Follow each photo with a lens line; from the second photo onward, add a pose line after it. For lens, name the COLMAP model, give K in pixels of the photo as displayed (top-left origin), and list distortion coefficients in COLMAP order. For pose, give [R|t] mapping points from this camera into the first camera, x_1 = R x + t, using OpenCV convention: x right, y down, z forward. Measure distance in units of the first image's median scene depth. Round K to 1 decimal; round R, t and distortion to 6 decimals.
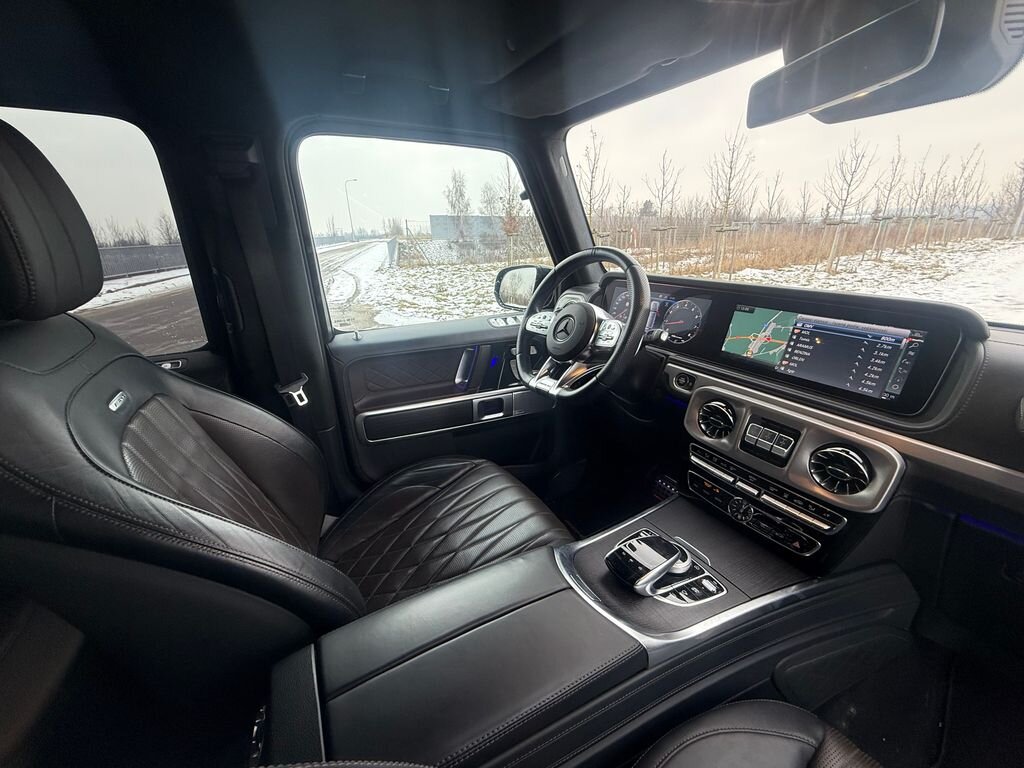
lens RADIAL K [[407.2, 0, 507.4], [0, 407.2, 383.6], [0, 0, 1]] dist [-0.001712, 0.000238]
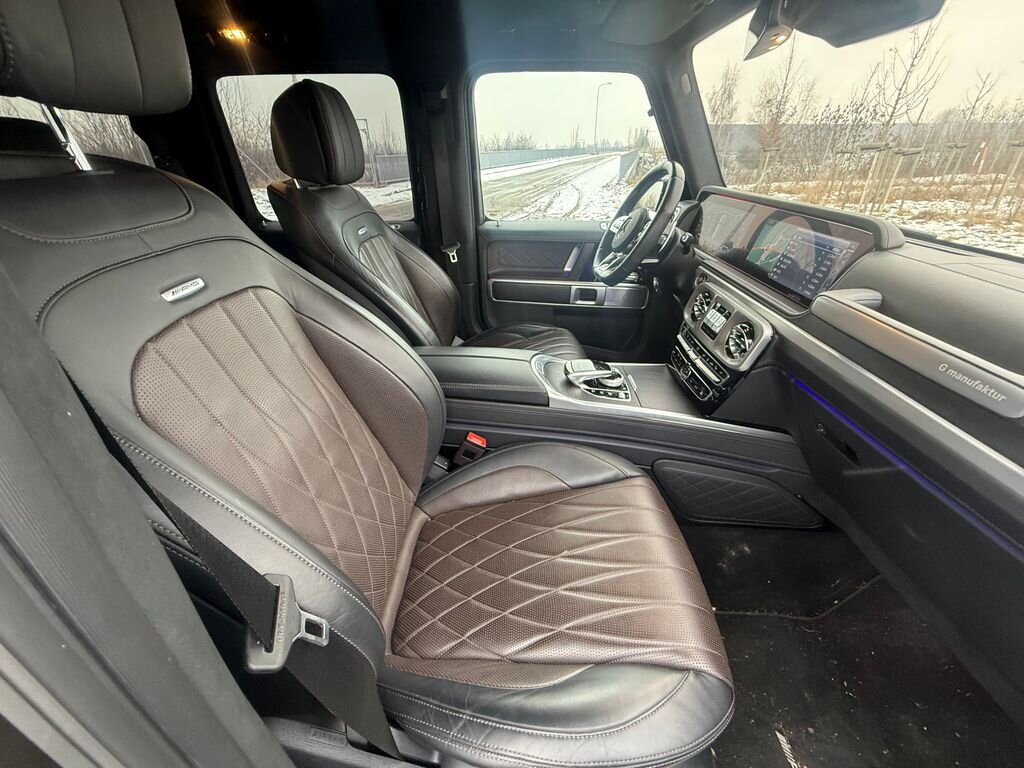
lens RADIAL K [[407.2, 0, 507.4], [0, 407.2, 383.6], [0, 0, 1]] dist [-0.001712, 0.000238]
pose [[0.864774, 0.263003, -0.427780, 0.446144], [-0.184177, 0.958628, 0.217052, 0.113487], [0.467167, -0.108914, 0.877435, -0.326379]]
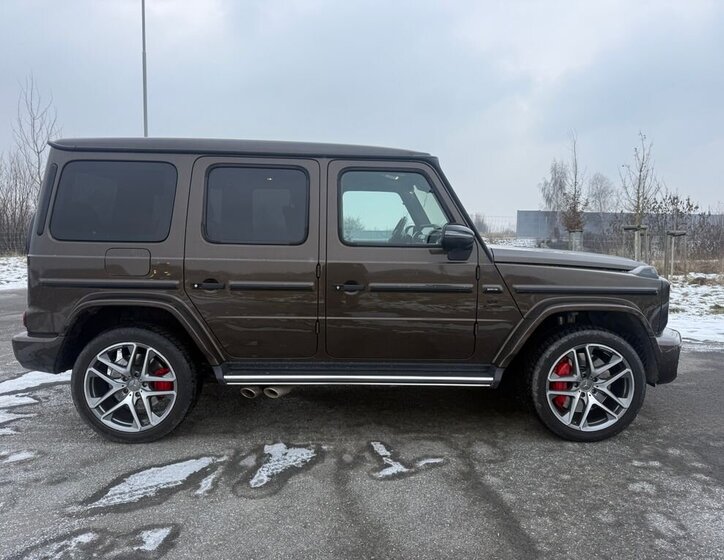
lens RADIAL K [[516.6, 0, 362.0], [0, 516.6, 280.0], [0, 0, 1]] dist [0.046303, -0.055706]
pose [[0.892683, 0.075550, -0.444309, 1.817859], [-0.186261, 0.959562, -0.211063, 1.211361], [0.410396, 0.271169, 0.870656, -2.936061]]
